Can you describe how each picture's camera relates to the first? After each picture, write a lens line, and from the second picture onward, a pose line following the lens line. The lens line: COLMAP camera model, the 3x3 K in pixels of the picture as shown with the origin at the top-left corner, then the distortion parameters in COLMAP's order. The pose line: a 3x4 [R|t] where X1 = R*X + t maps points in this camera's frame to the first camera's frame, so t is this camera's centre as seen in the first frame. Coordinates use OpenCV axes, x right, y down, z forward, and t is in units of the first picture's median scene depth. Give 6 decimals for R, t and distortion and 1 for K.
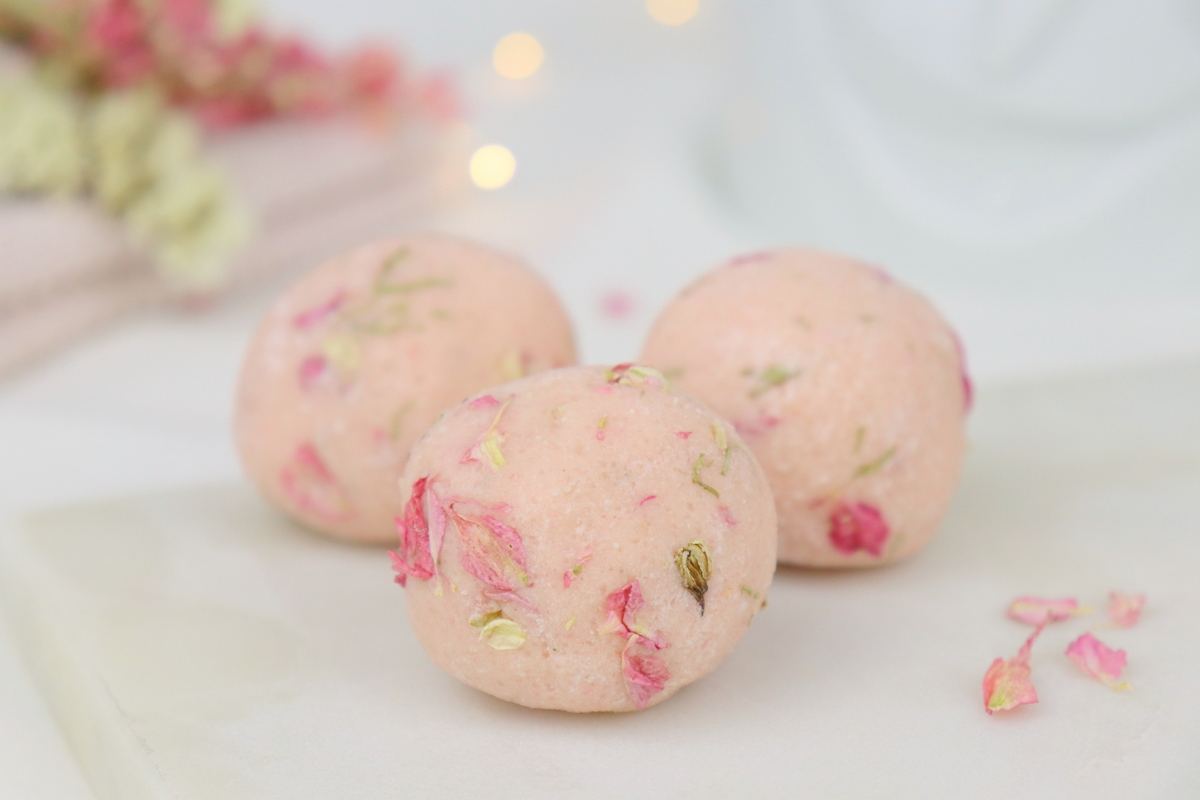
lens RADIAL K [[2609.2, 0, 600.0], [0, 2609.2, 400.0], [0, 0, 1]] dist [0.082411, 0.191456]
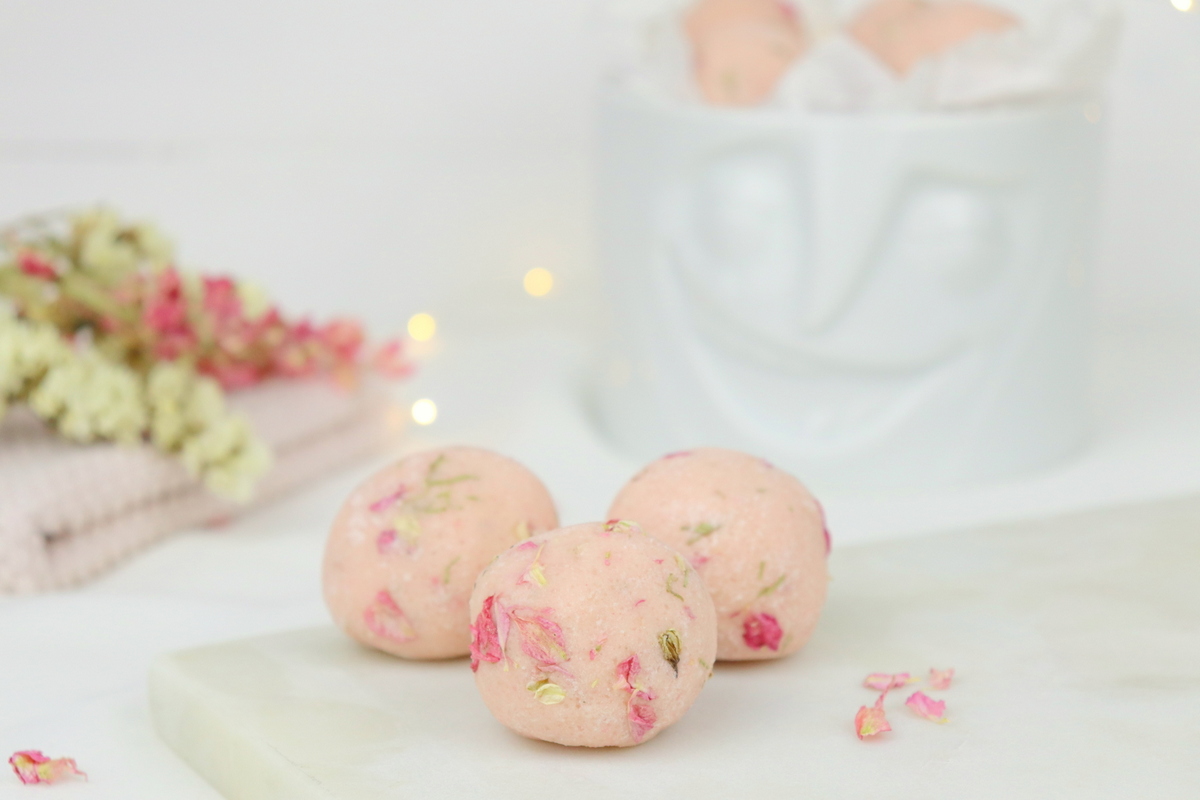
lens RADIAL K [[2609.2, 0, 600.0], [0, 2609.2, 400.0], [0, 0, 1]] dist [0.082411, 0.191456]
pose [[0.995080, -0.029815, 0.094486, -0.146001], [0.039468, 0.994001, -0.101999, 0.074630], [-0.090878, 0.105226, 0.990287, -0.538672]]
